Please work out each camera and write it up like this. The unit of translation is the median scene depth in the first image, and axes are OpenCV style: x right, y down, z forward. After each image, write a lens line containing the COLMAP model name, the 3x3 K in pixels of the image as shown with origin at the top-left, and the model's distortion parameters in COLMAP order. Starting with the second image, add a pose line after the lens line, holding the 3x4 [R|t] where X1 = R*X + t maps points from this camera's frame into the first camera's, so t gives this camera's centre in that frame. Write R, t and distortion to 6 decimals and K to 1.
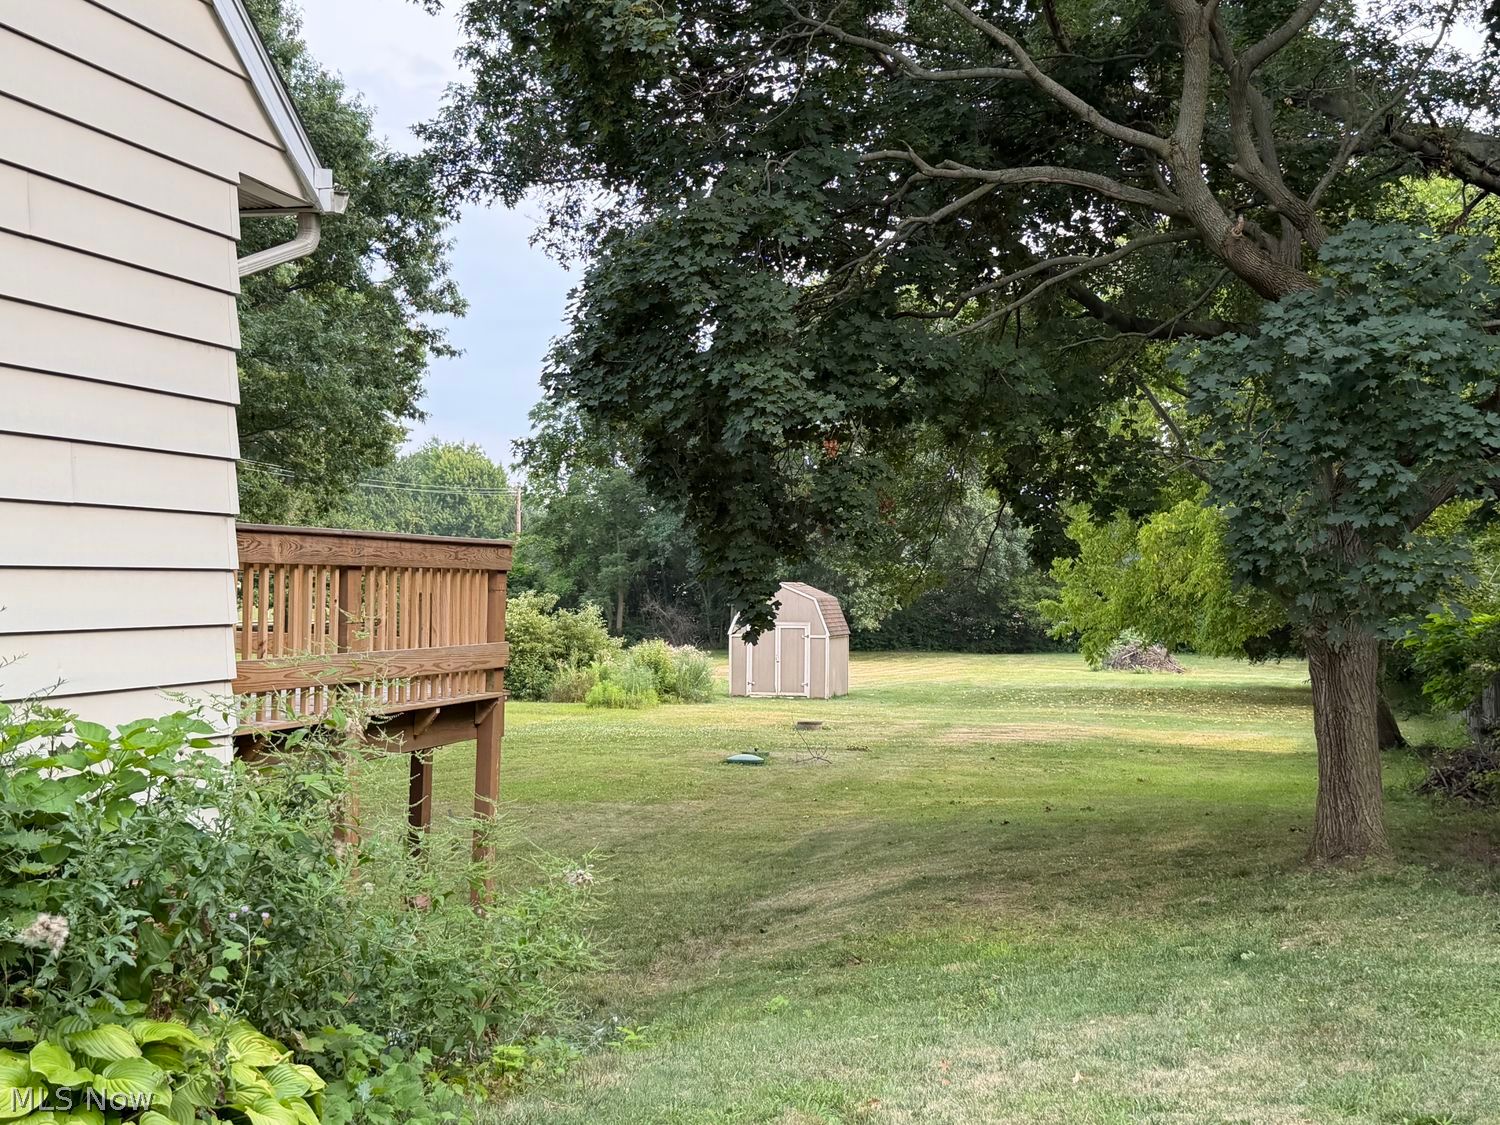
lens RADIAL K [[1968.0, 0, 749.3], [0, 1968.0, 565.0], [0, 0, 1]] dist [0.011585, 0.000000]
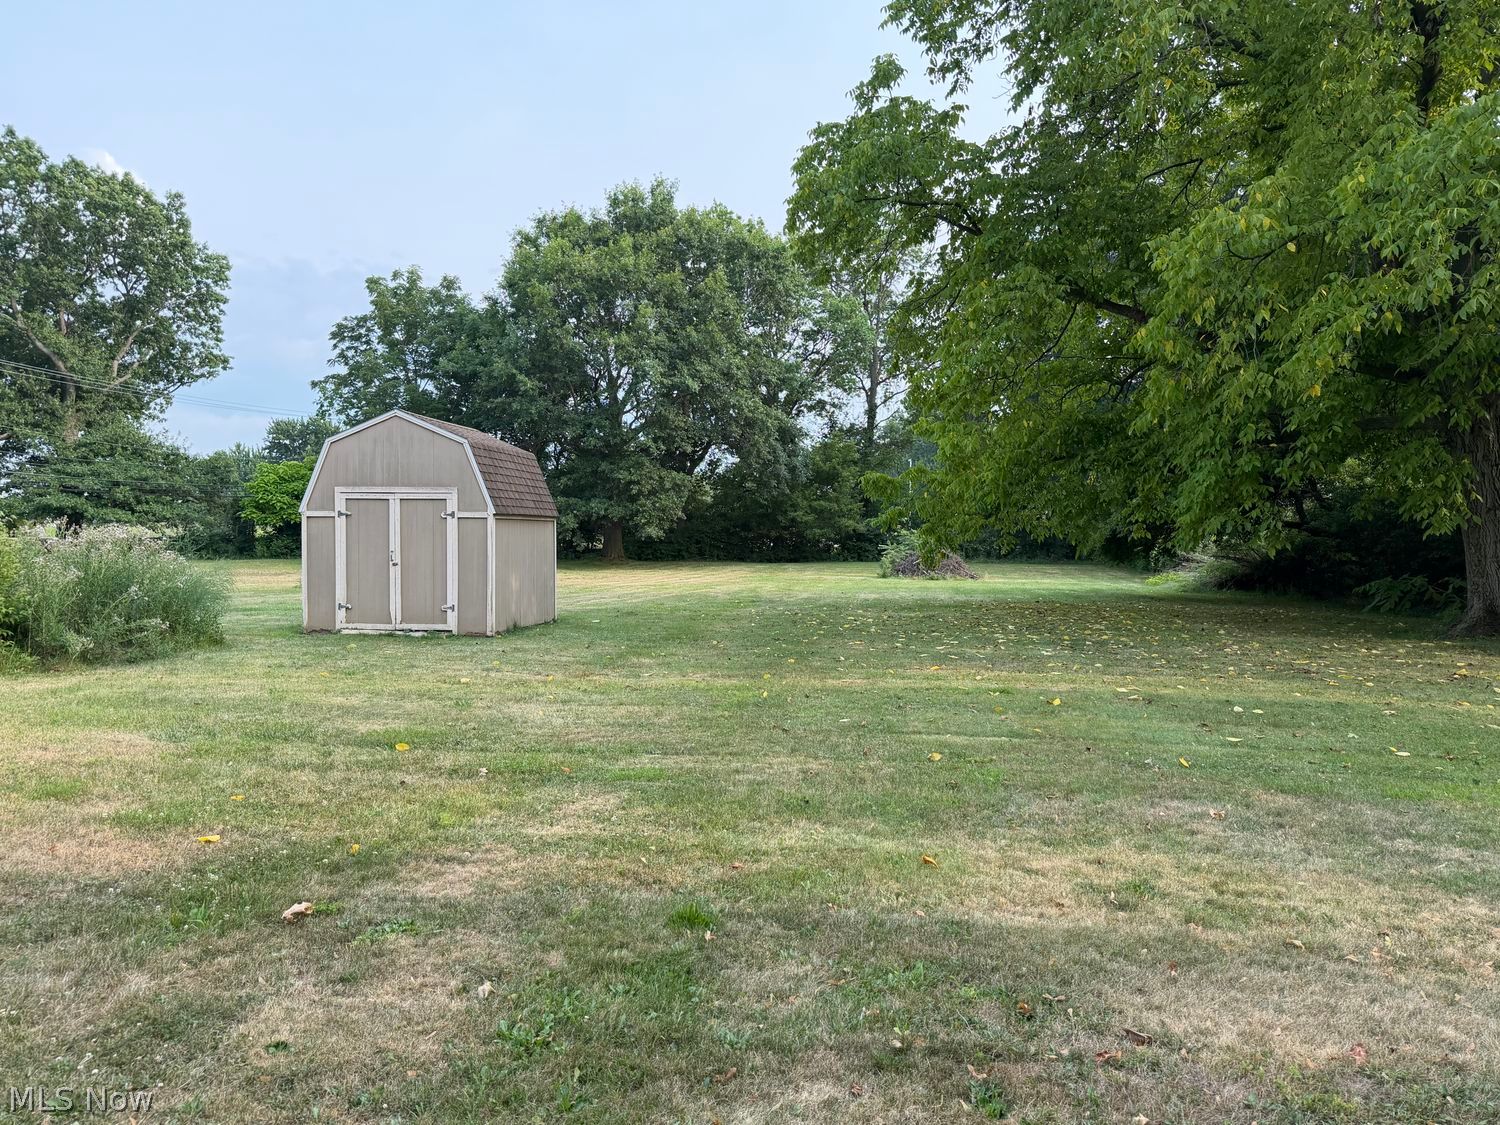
lens RADIAL K [[1048.8, 0, 749.7], [0, 1048.8, 558.9], [0, 0, 1]] dist [-0.000497, -0.000008]
pose [[0.993584, -0.004325, 0.113018, 0.047655], [0.000368, 0.999387, 0.035010, 0.023982], [-0.113100, -0.034744, 0.992976, 0.448742]]
